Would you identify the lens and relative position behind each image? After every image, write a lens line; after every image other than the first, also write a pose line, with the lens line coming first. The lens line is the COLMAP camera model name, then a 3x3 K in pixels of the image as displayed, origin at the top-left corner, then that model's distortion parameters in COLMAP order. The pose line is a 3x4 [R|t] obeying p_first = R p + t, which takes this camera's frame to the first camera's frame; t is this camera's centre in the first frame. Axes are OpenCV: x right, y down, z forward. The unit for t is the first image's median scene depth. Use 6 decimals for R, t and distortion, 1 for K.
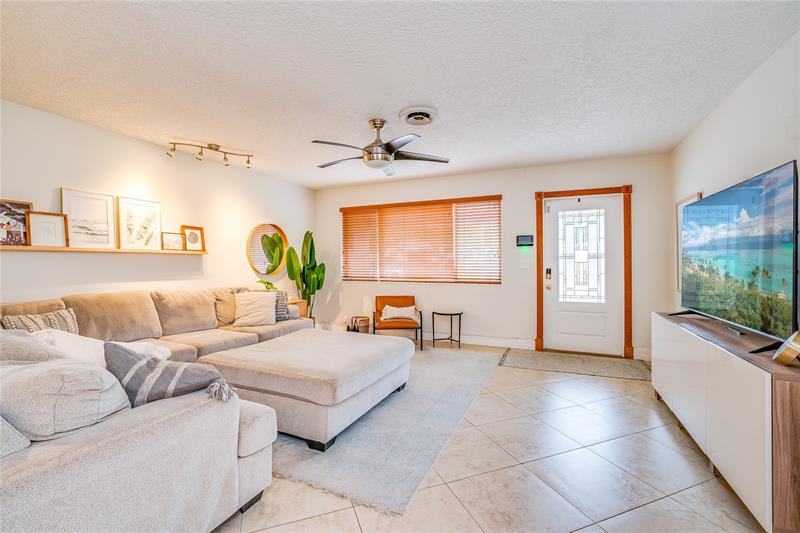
lens RADIAL K [[341.3, 0, 401.7], [0, 341.3, 259.2], [0, 0, 1]] dist [-0.022391, -0.000044]
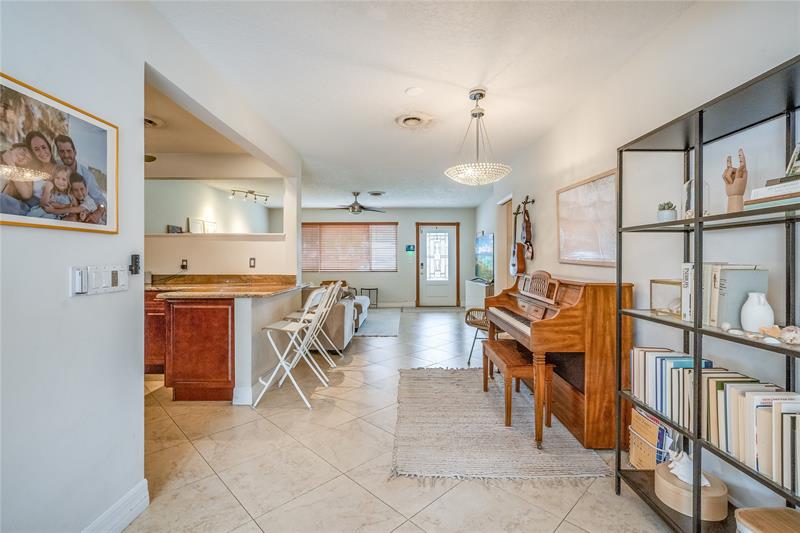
lens RADIAL K [[363.6, 0, 400.7], [0, 363.6, 261.5], [0, 0, 1]] dist [-0.000659, 0.000139]
pose [[0.911791, -0.002432, 0.410647, -0.514056], [-0.001683, 0.999952, 0.009658, -0.000633], [-0.410651, -0.009497, 0.911743, -0.807992]]
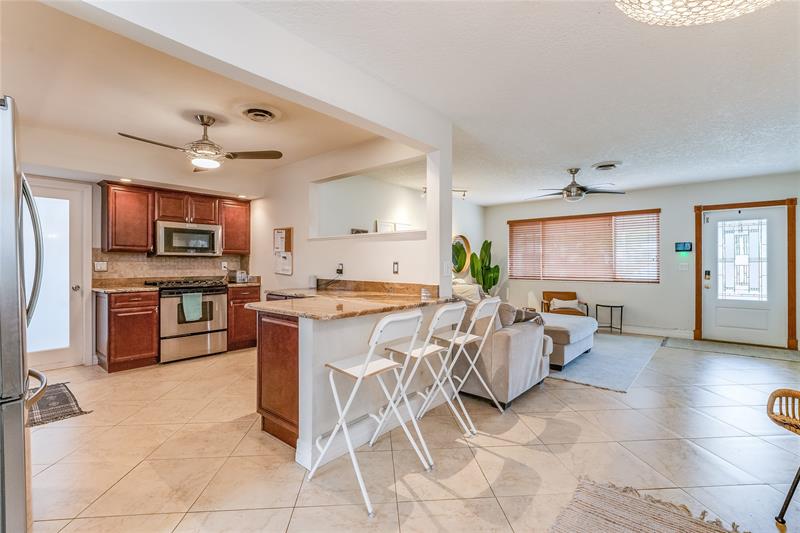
lens RADIAL K [[363.6, 0, 400.7], [0, 363.6, 261.5], [0, 0, 1]] dist [-0.000659, 0.000139]
pose [[0.962186, 0.003355, -0.272371, -0.251461], [-0.003117, 0.999994, 0.001305, -0.001980], [0.272374, -0.000407, 0.962191, -0.508790]]
